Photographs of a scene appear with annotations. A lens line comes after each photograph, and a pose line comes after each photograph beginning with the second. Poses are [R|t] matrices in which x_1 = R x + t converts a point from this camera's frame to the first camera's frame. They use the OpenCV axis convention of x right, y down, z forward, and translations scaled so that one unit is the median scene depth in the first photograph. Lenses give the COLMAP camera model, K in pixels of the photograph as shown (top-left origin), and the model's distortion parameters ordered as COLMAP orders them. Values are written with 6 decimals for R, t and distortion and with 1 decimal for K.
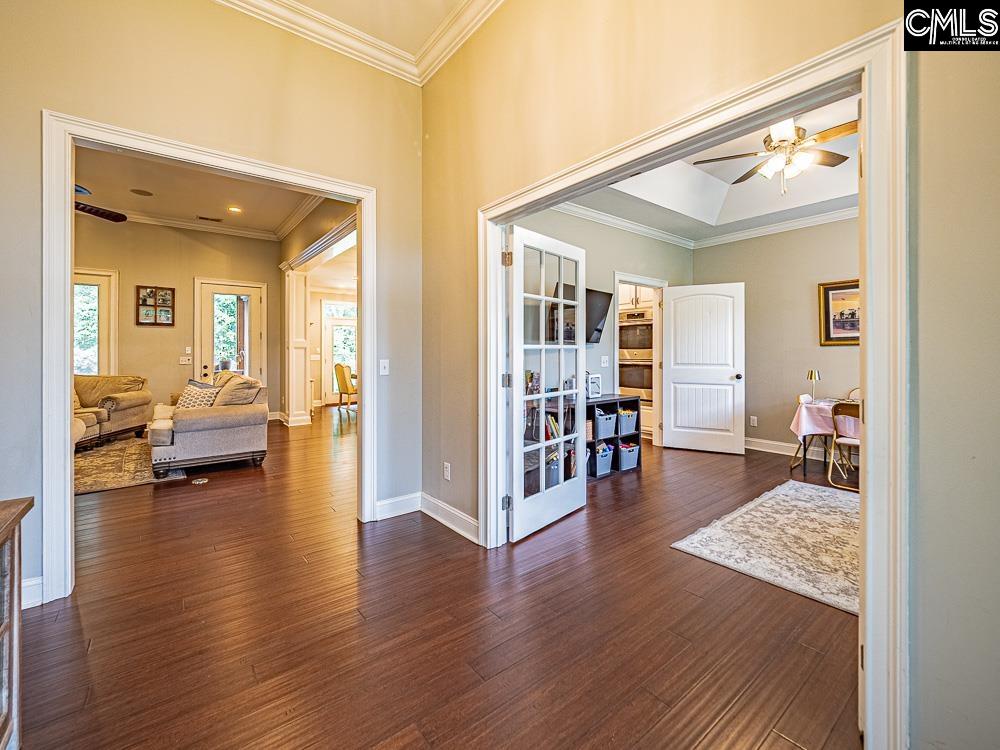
lens RADIAL K [[431.9, 0, 497.3], [0, 431.9, 347.9], [0, 0, 1]] dist [-0.013456, 0.001908]
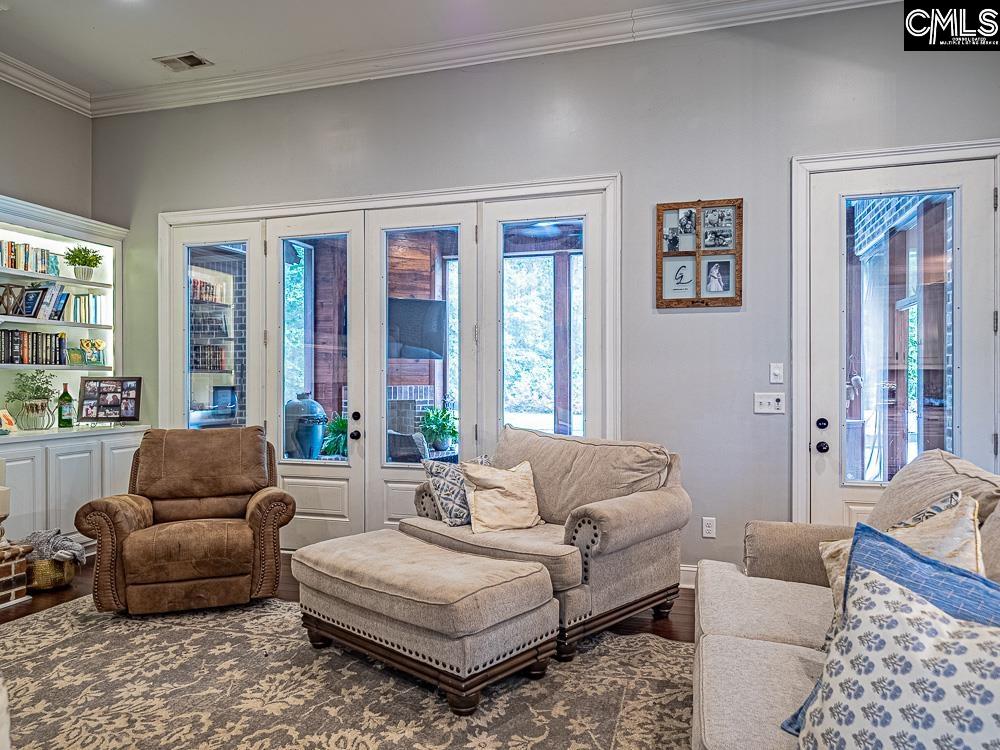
lens RADIAL K [[672.2, 0, 496.7], [0, 672.2, 385.1], [0, 0, 1]] dist [-0.004879, 0.004188]
pose [[0.575957, 0.007982, -0.817441, -0.716370], [0.008205, 0.999846, 0.015544, 0.008809], [0.817439, -0.015660, 0.575802, 0.885388]]
